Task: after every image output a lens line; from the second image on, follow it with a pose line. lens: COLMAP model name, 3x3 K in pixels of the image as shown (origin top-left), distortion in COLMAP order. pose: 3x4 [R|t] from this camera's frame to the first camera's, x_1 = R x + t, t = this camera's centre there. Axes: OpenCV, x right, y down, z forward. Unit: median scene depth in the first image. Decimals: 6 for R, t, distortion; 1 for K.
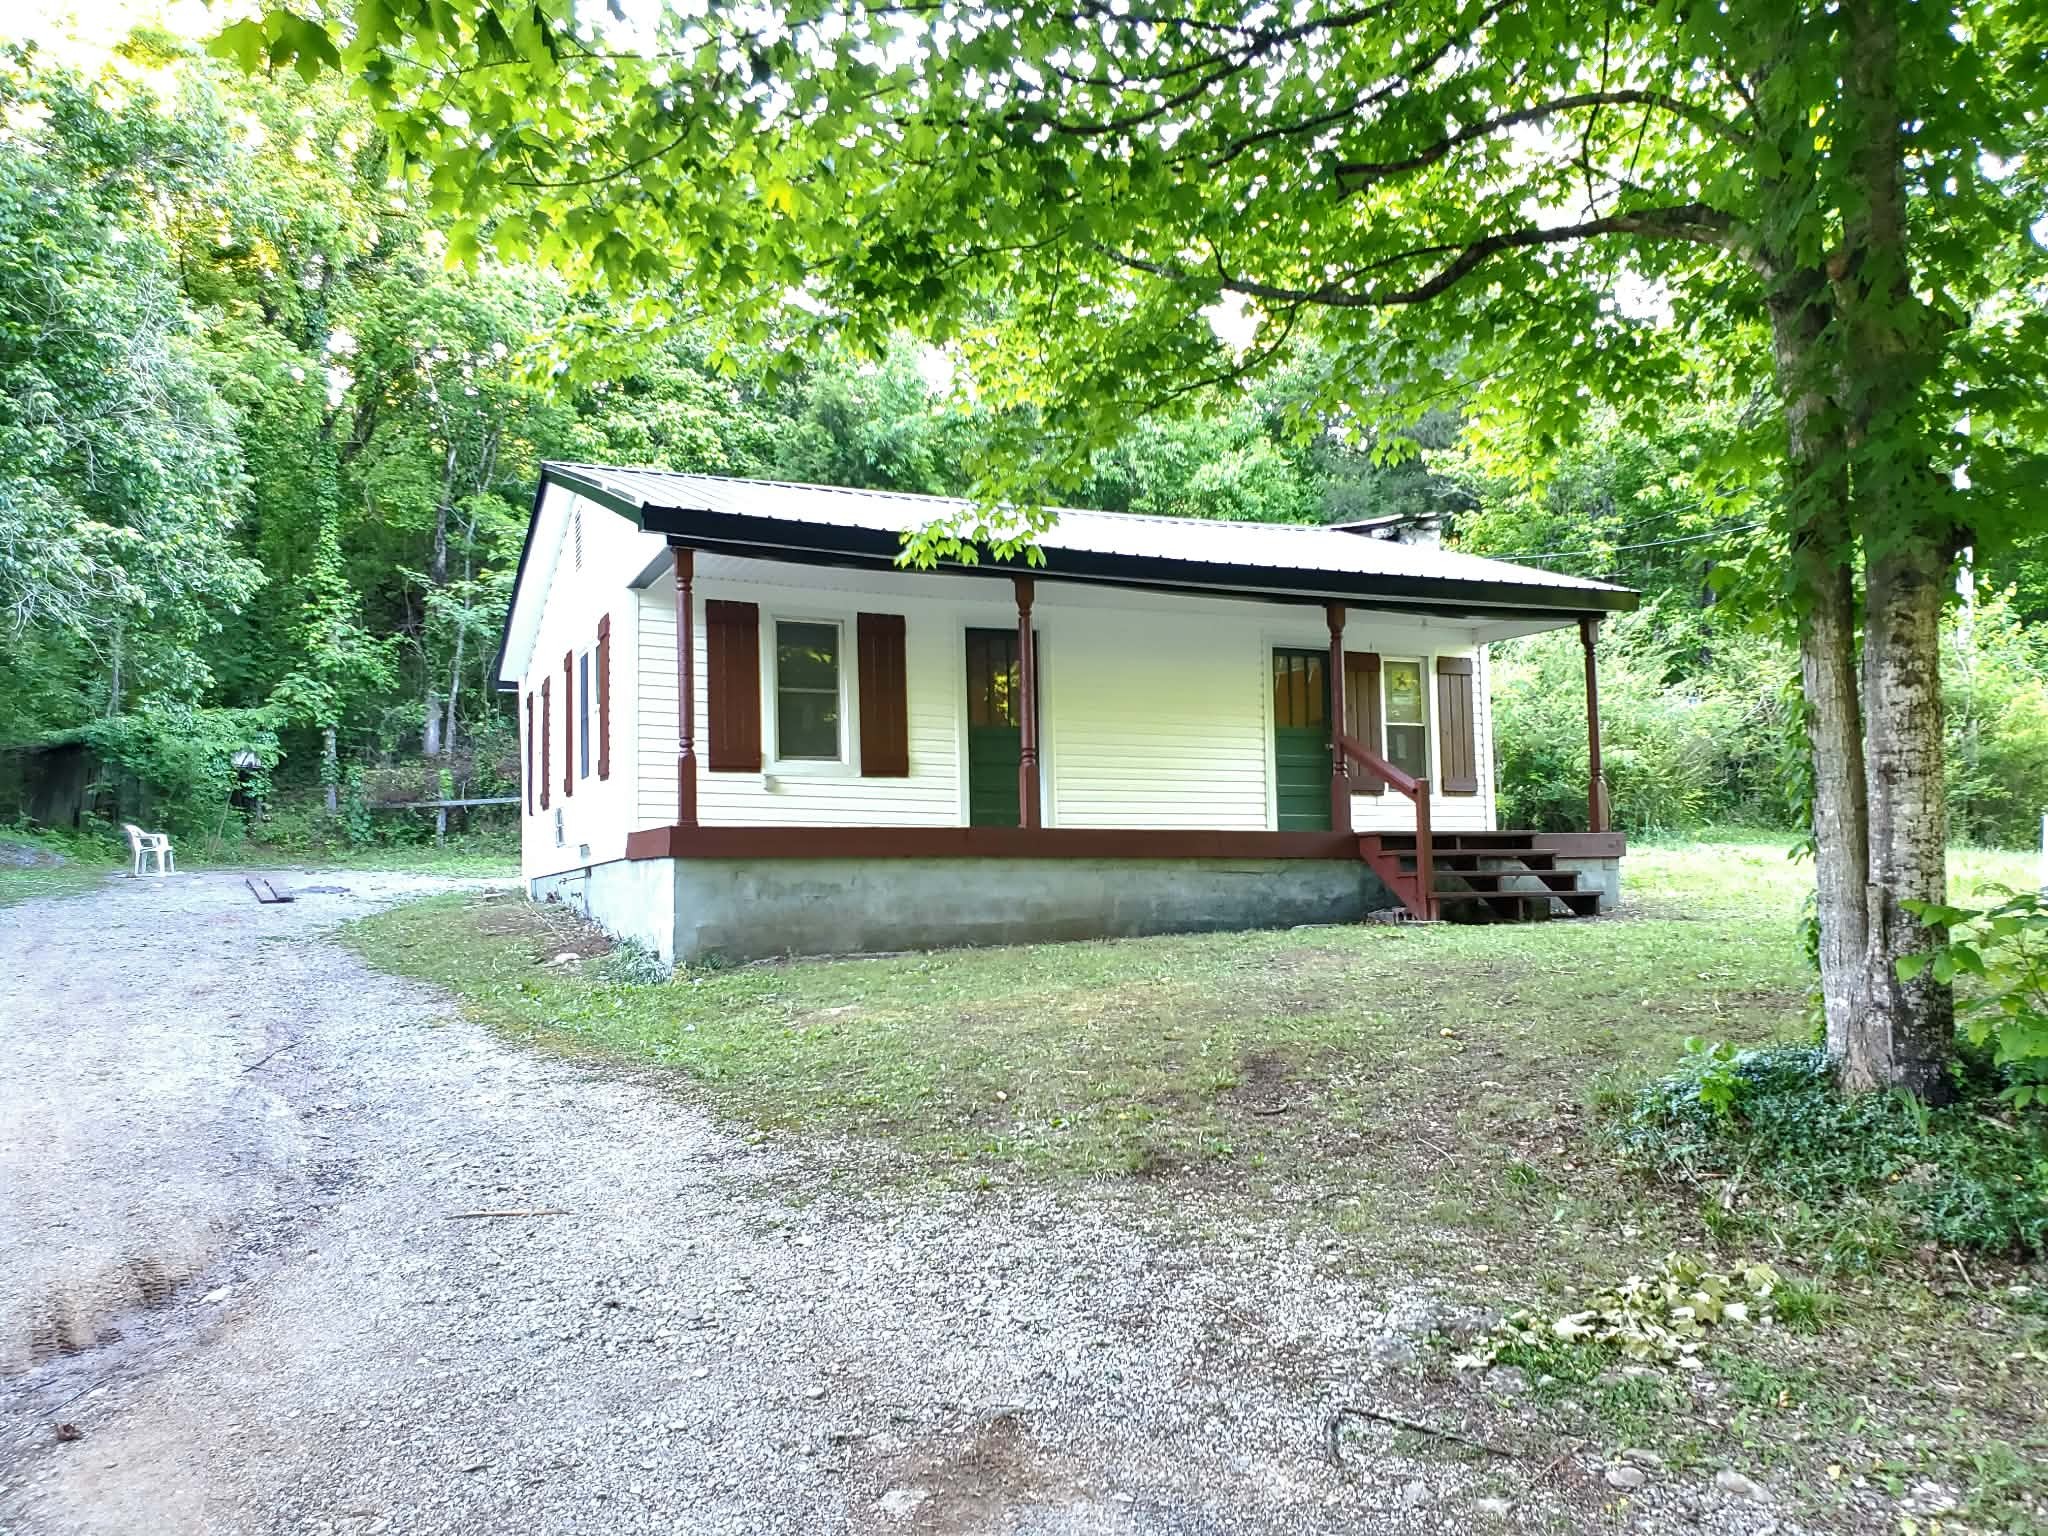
lens RADIAL K [[1302.9, 0, 1024.0], [0, 1302.9, 768.0], [0, 0, 1]] dist [0.070348, 0.000135]
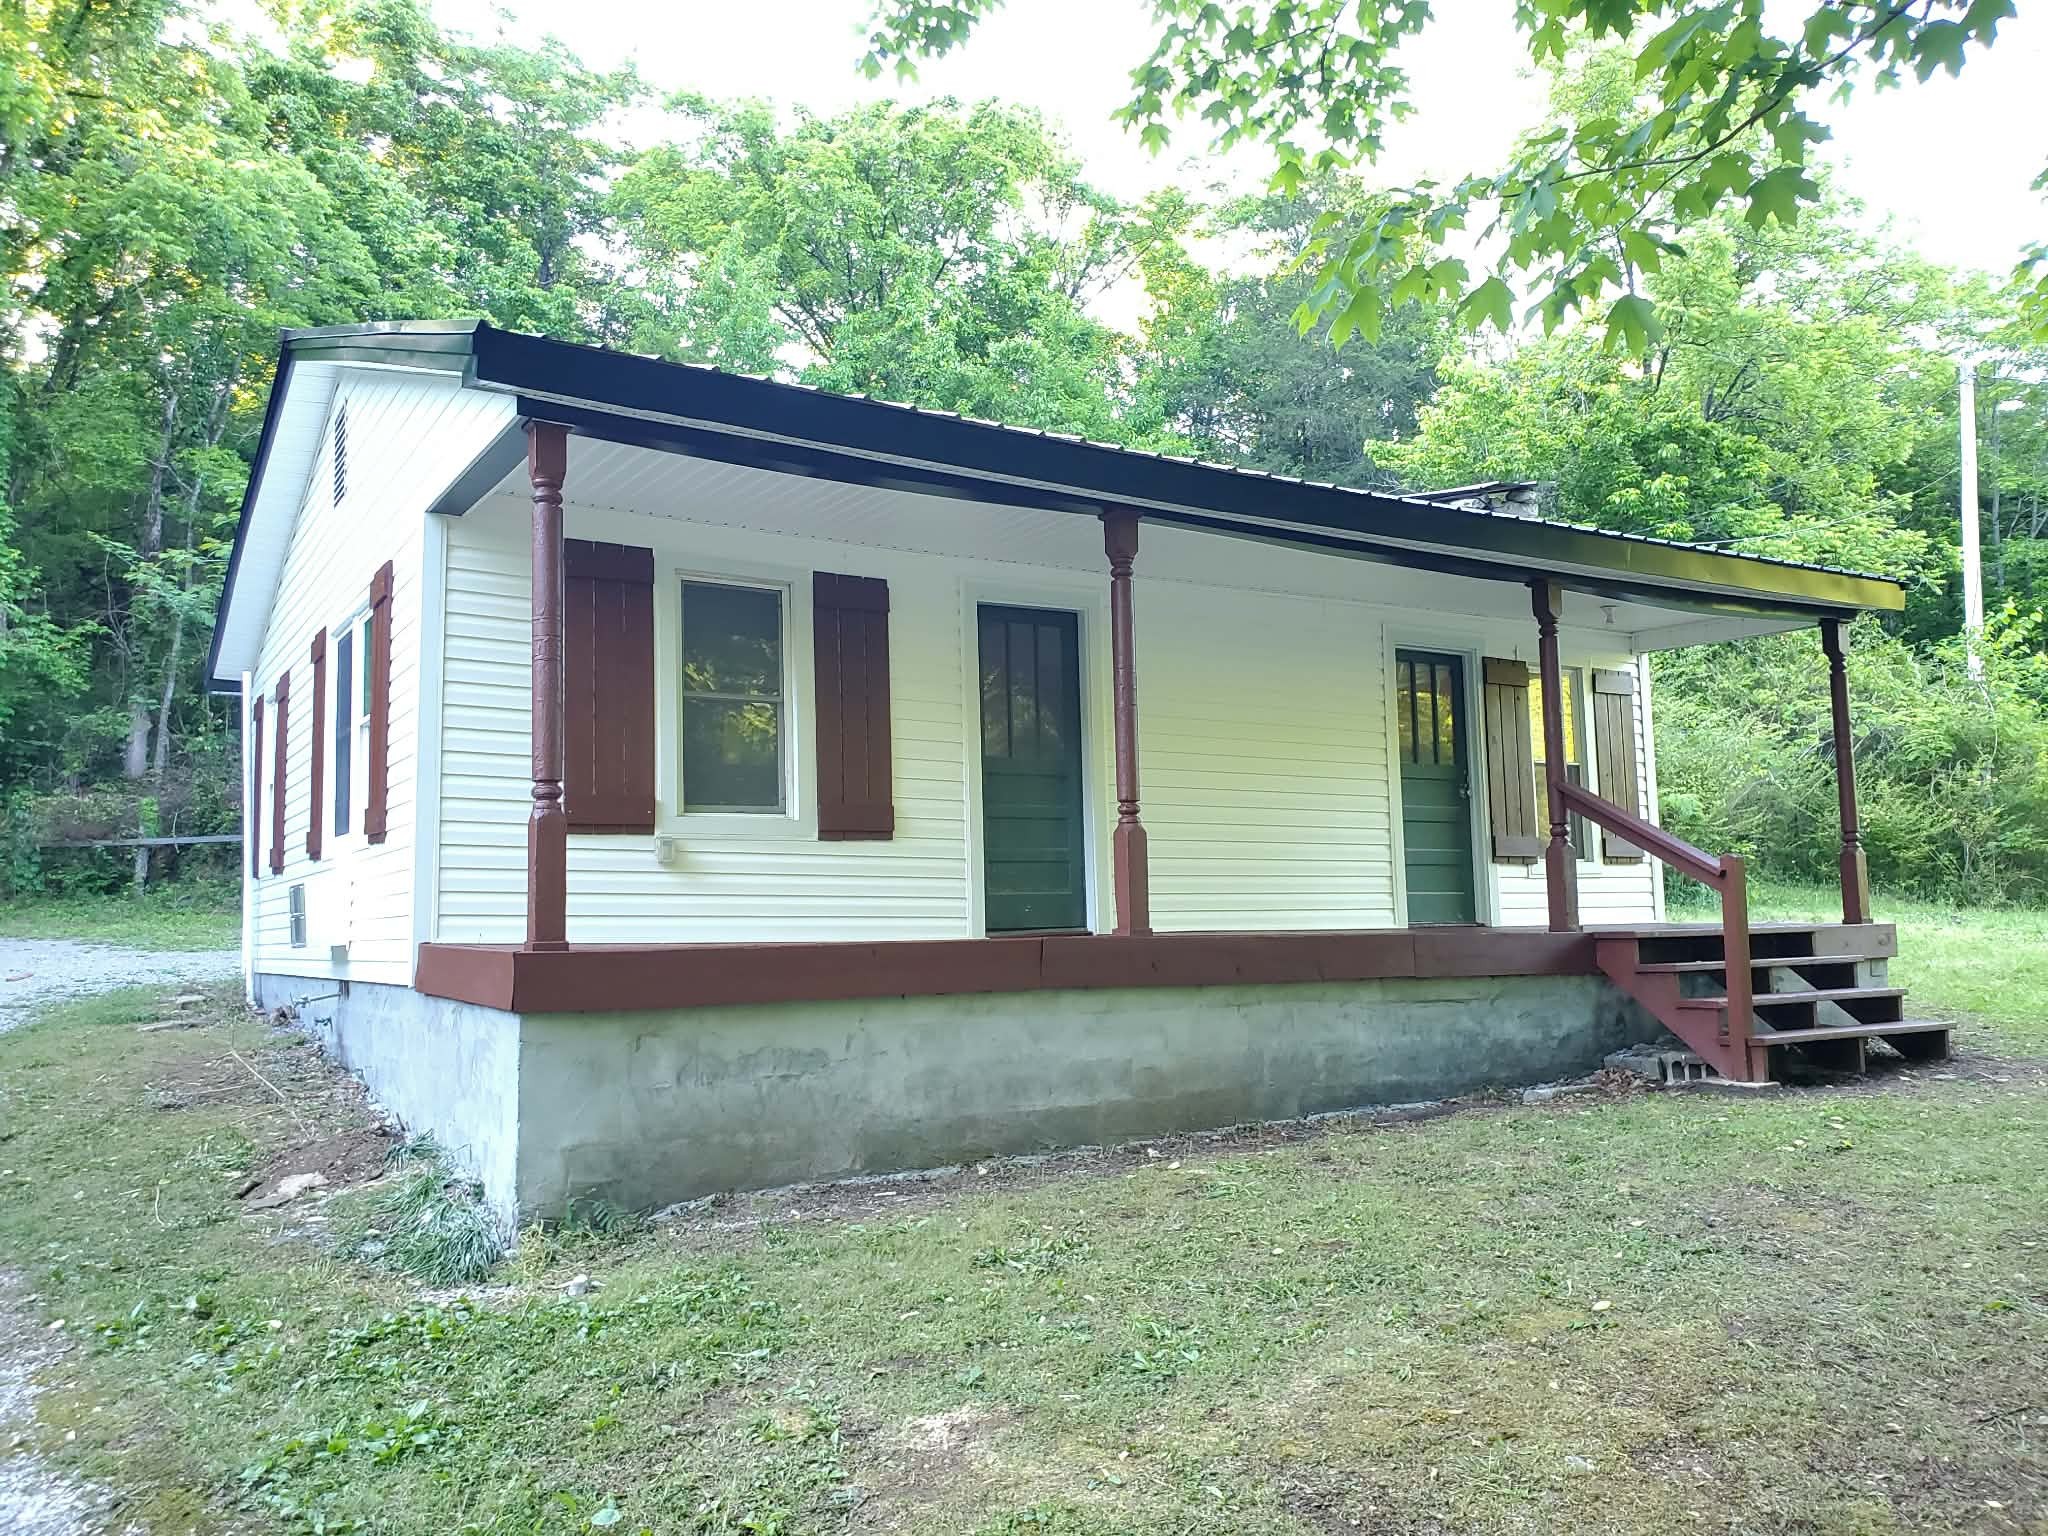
lens RADIAL K [[1440.6, 0, 1024.0], [0, 1440.6, 768.0], [0, 0, 1]] dist [0.002891, 0.077554]
pose [[0.992860, 0.012589, 0.118616, -0.096810], [-0.010332, 0.999754, -0.019623, -0.013468], [-0.118834, 0.018257, 0.992746, 0.284701]]
